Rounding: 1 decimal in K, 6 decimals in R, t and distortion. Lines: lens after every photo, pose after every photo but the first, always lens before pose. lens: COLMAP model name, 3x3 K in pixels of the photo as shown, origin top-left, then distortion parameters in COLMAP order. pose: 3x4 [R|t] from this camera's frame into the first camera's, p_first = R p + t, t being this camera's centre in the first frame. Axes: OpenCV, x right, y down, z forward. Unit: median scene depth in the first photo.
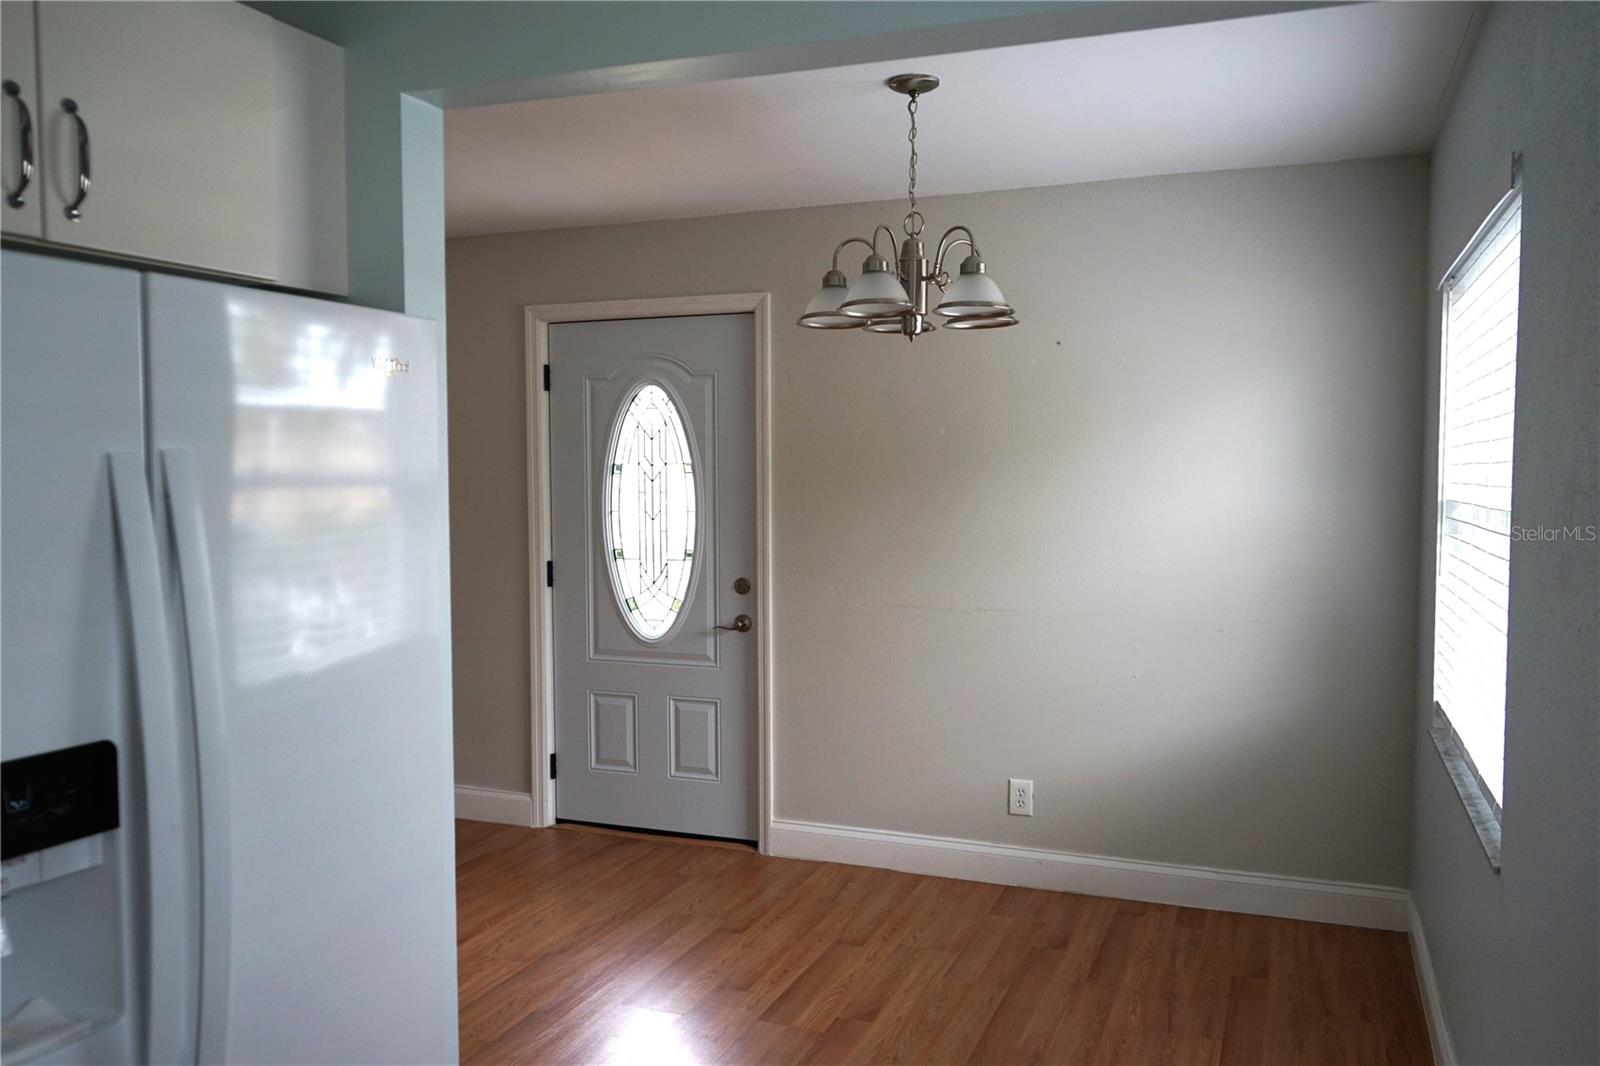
lens RADIAL K [[1281.2, 0, 803.9], [0, 1281.2, 547.0], [0, 0, 1]] dist [-0.005929, 0.003858]
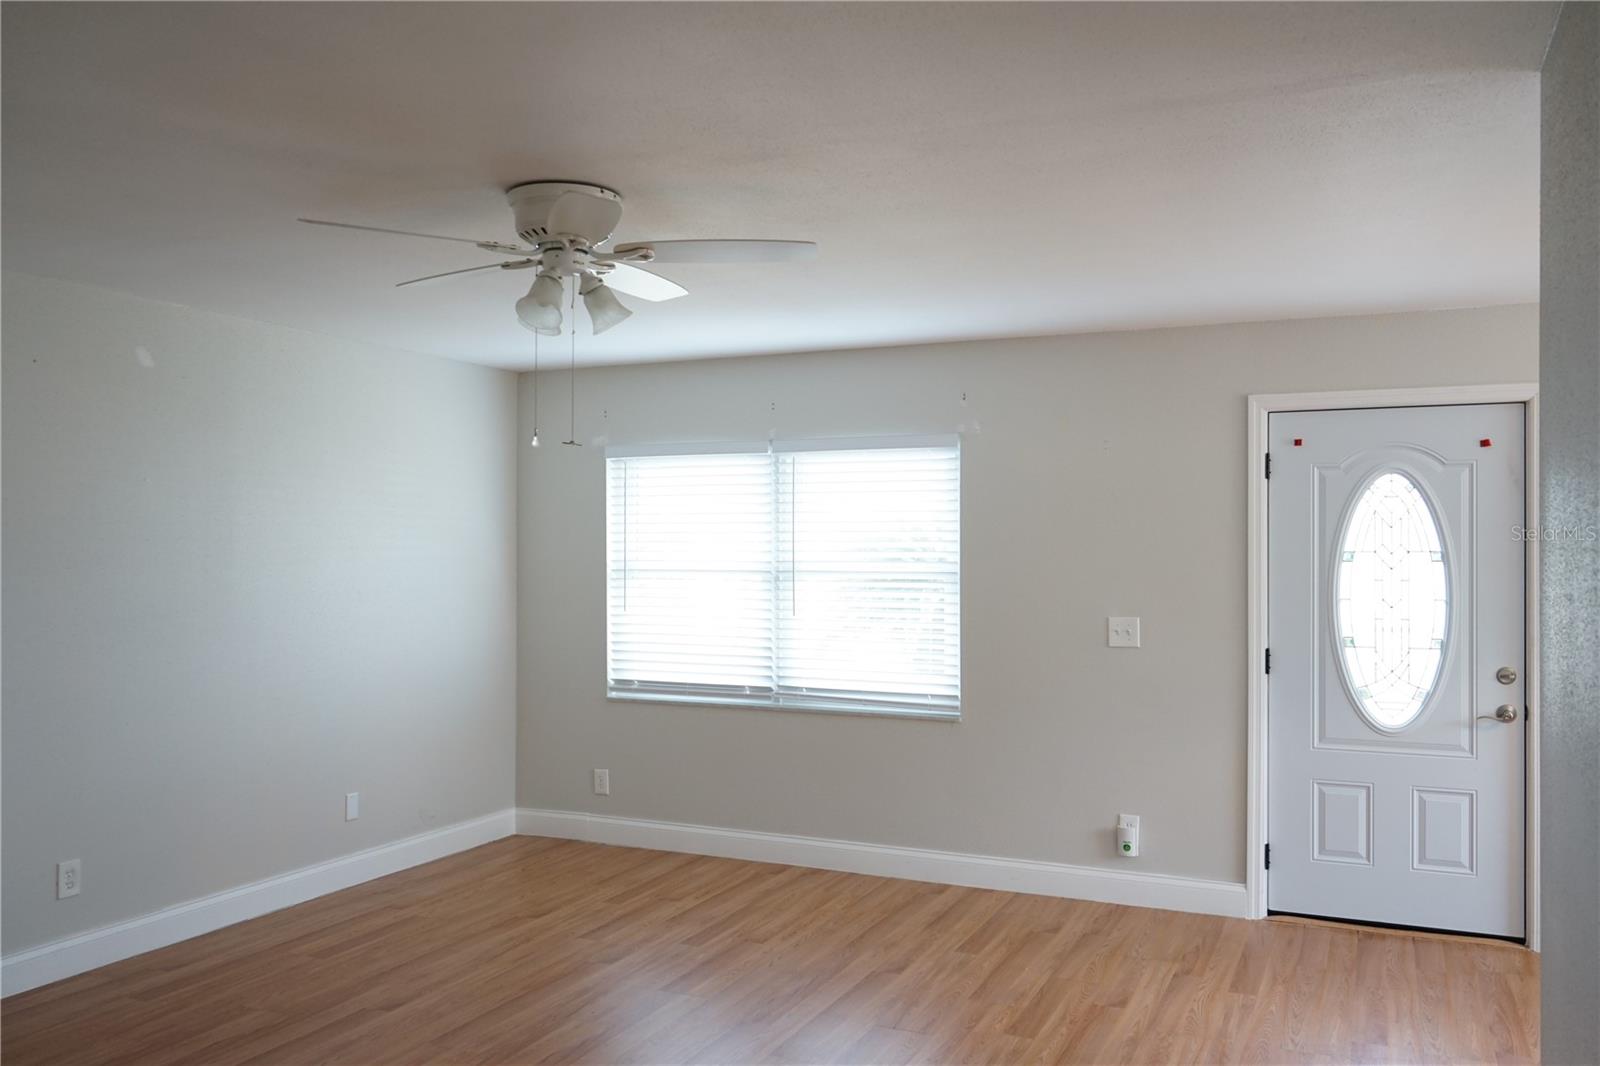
lens RADIAL K [[1281.2, 0, 806.8], [0, 1281.2, 538.8], [0, 0, 1]] dist [-0.005929, 0.003858]
pose [[0.998887, 0.006593, -0.046708, -0.531249], [-0.010058, 0.997182, -0.074345, 0.003945], [0.046086, 0.074732, 0.996138, -0.018317]]
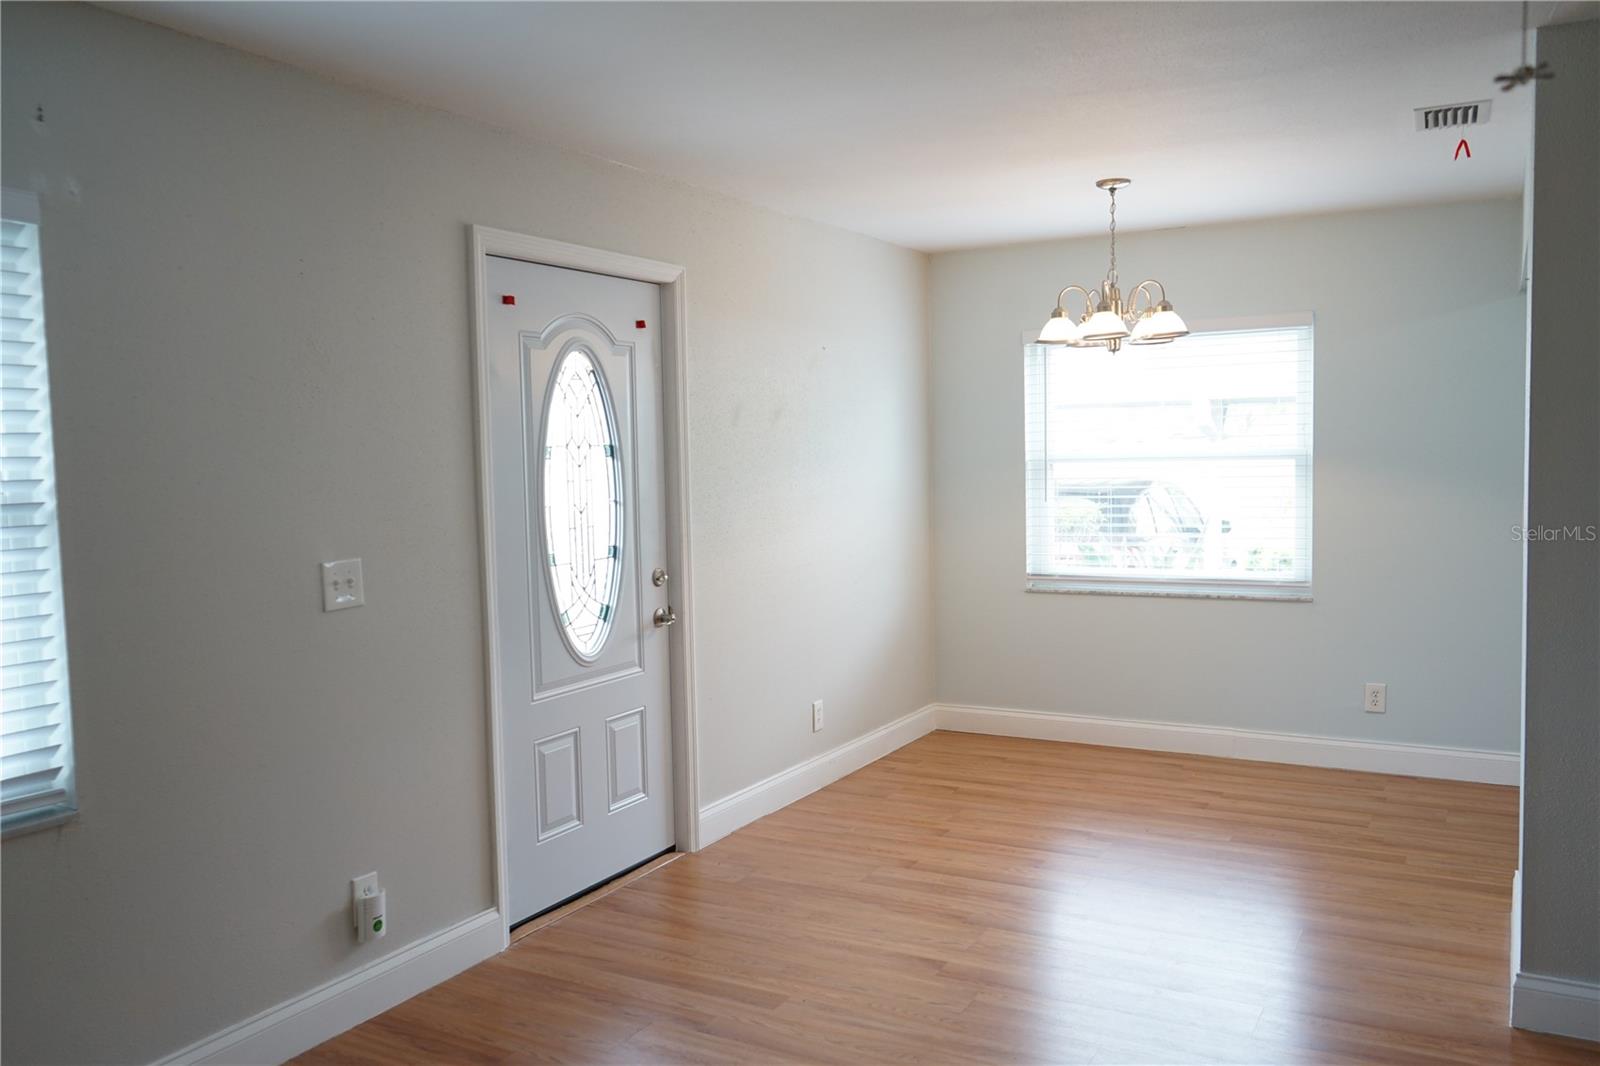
lens RADIAL K [[1281.2, 0, 810.4], [0, 1281.2, 542.3], [0, 0, 1]] dist [-0.005929, 0.003858]
pose [[0.123948, -0.075227, 0.989433, -0.930828], [0.081000, 0.994562, 0.065469, -0.045542], [-0.988977, 0.072029, 0.129368, 0.752661]]
